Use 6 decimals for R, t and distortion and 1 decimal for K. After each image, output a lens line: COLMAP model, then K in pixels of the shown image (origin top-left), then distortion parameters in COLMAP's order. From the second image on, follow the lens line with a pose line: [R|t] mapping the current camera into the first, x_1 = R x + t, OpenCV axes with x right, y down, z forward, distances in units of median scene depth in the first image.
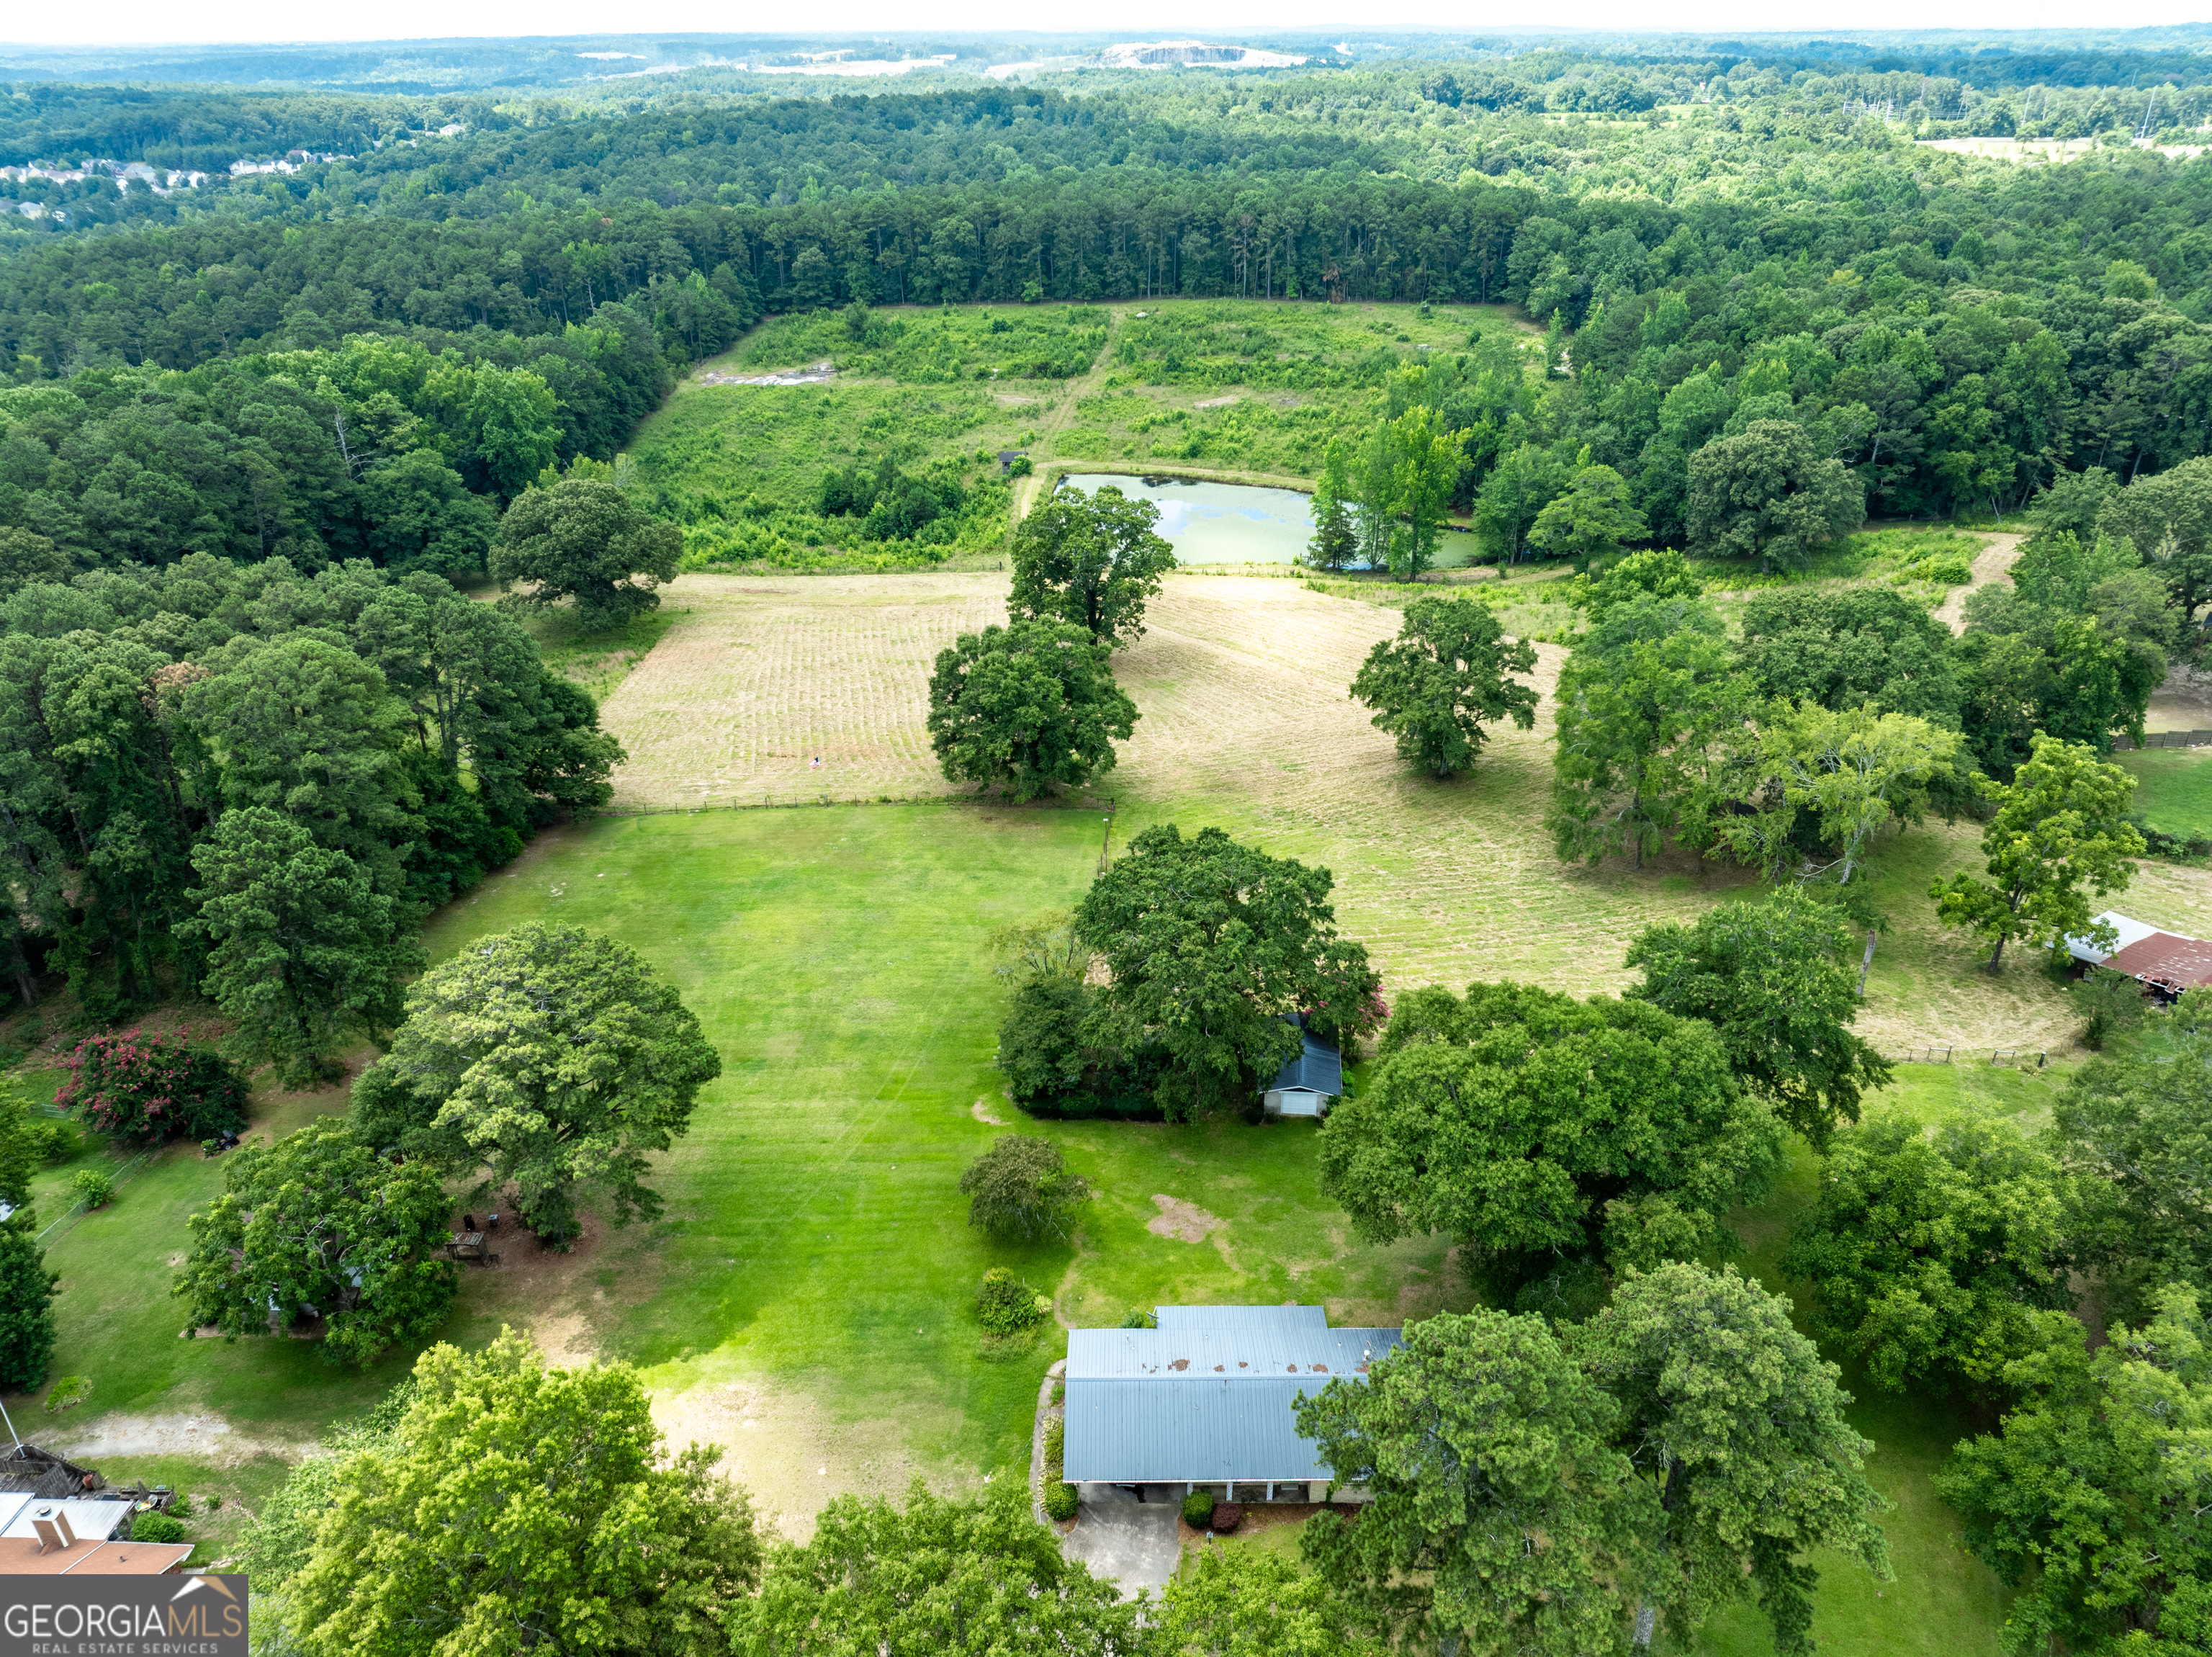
lens RADIAL K [[1576.5, 0, 1110.2], [0, 1576.5, 836.9], [0, 0, 1]] dist [-0.034909, 0.000419]
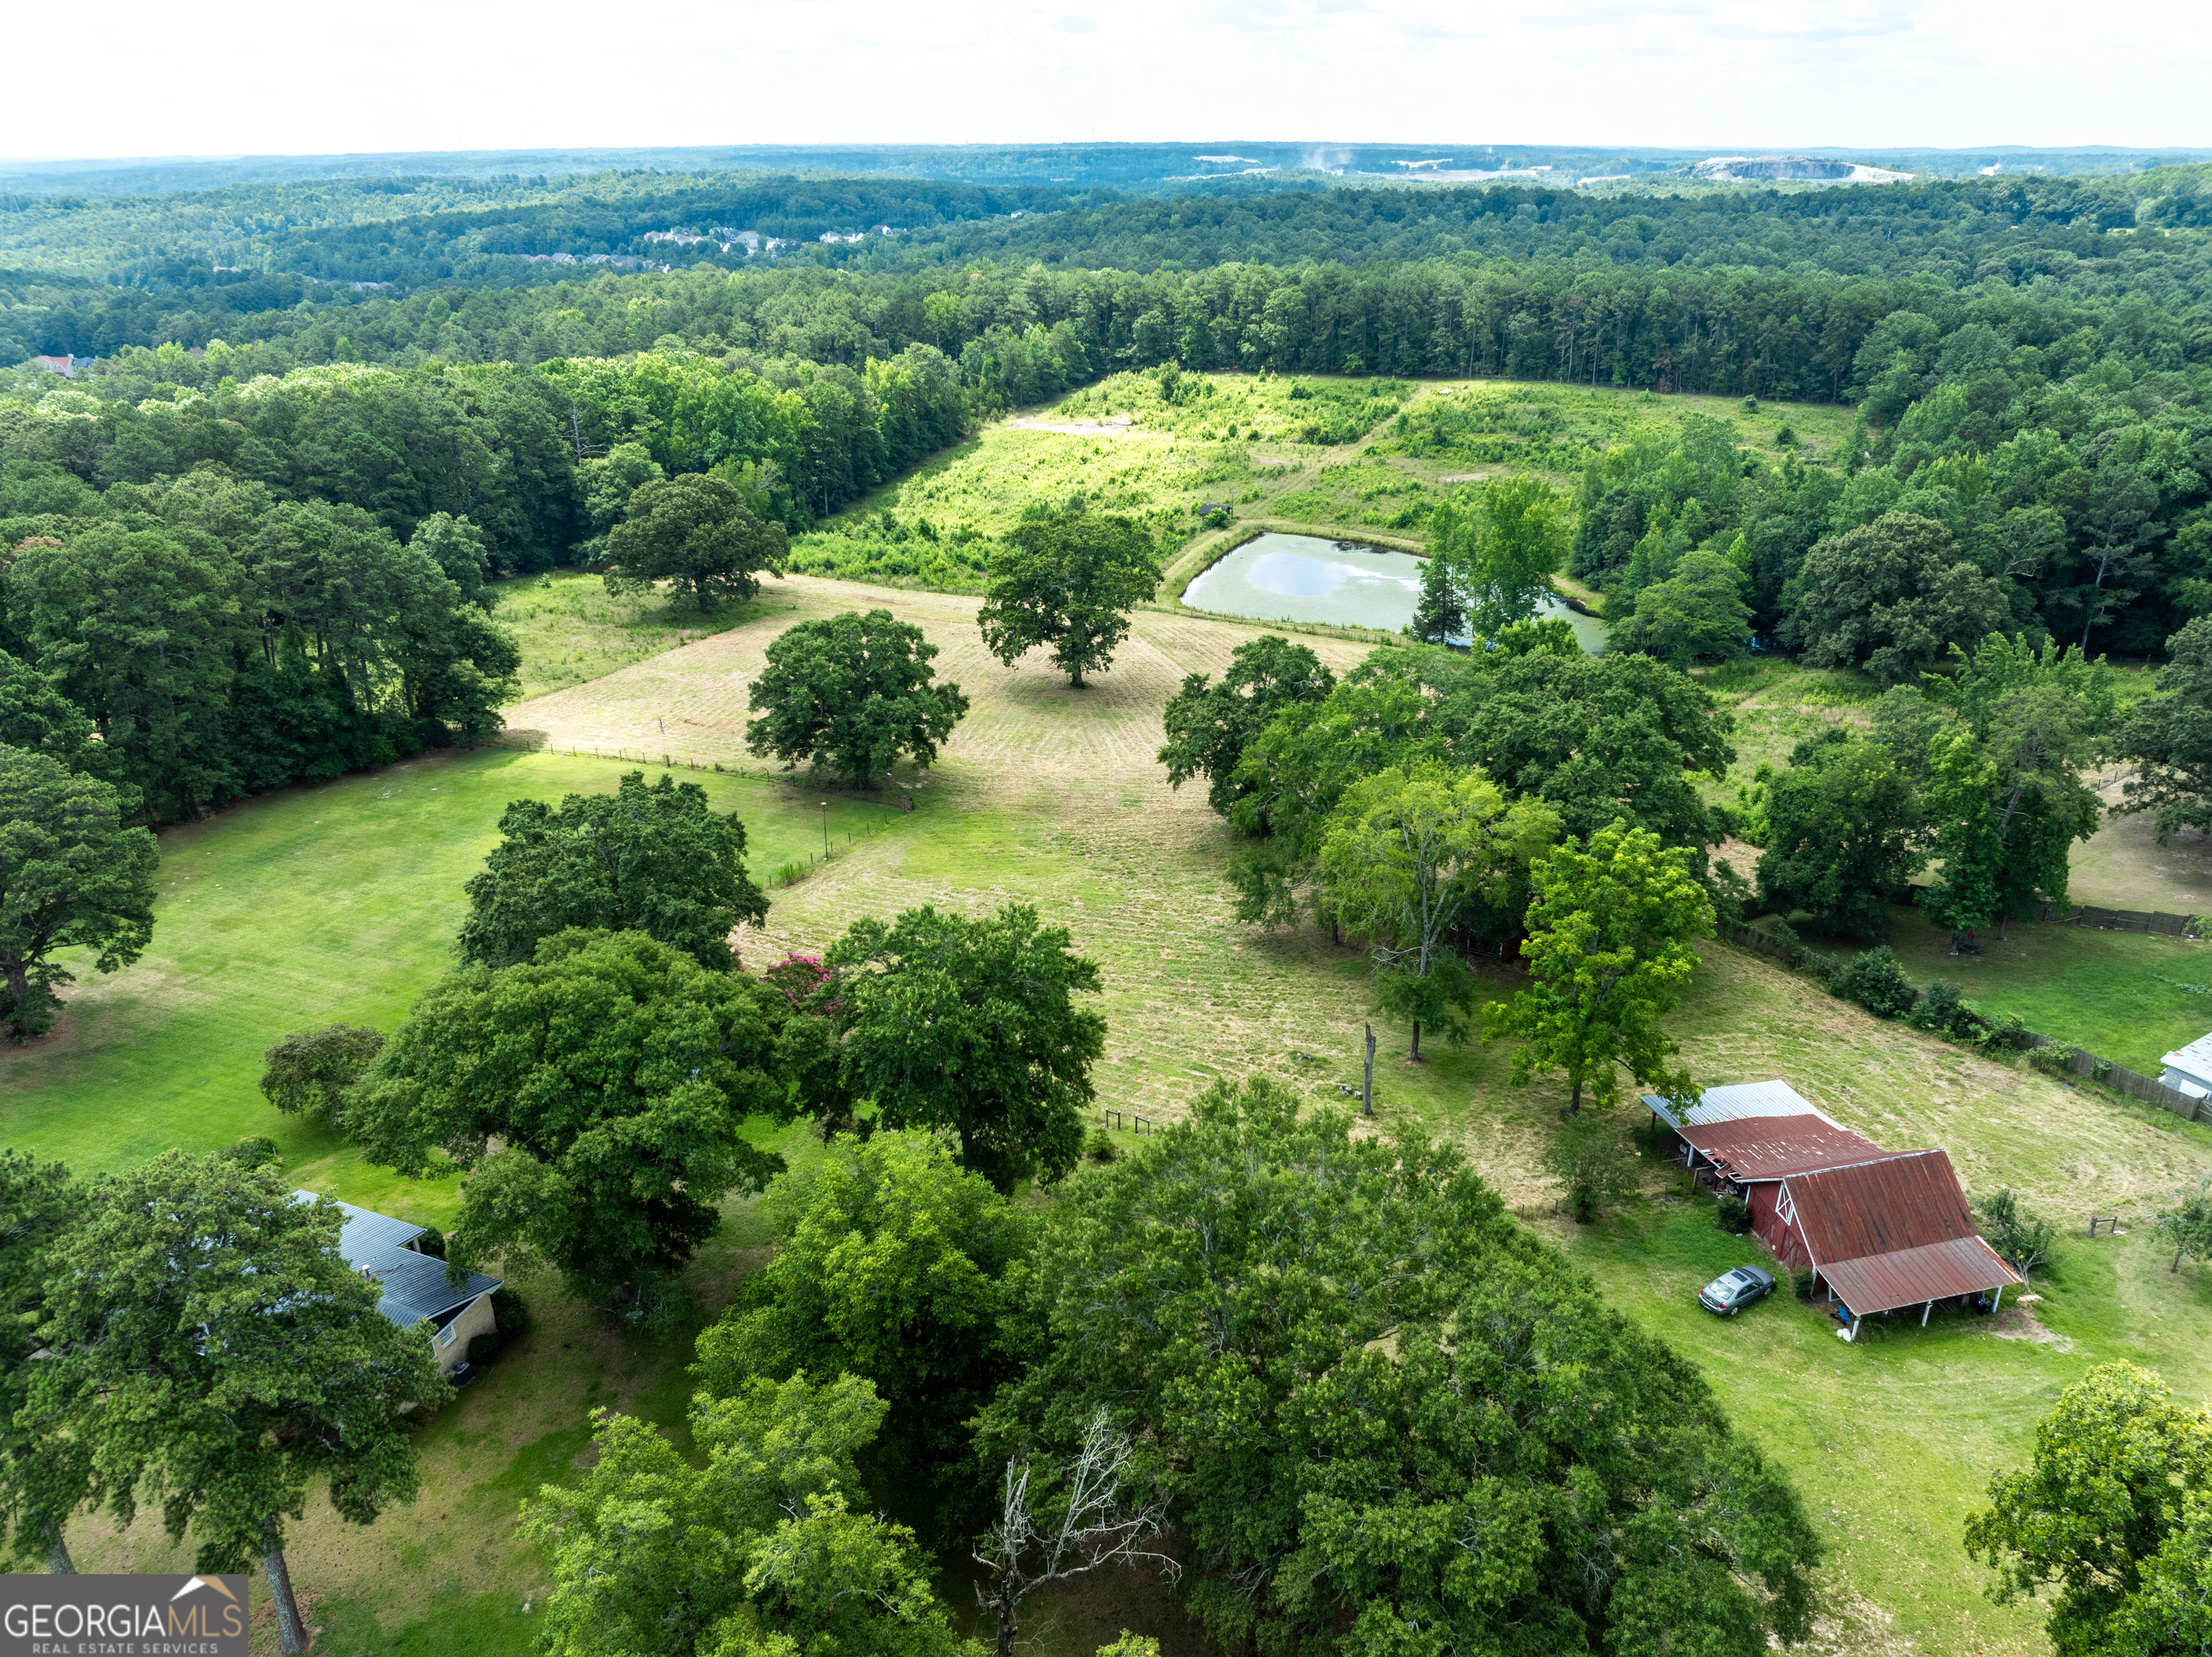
lens RADIAL K [[1576.5, 0, 1105.1], [0, 1576.5, 821.3], [0, 0, 1]] dist [-0.034909, 0.000419]
pose [[0.930788, 0.149628, -0.333535, 0.188144], [-0.172495, 0.984204, -0.039851, 0.003524], [0.322304, 0.094626, 0.941895, 0.045346]]
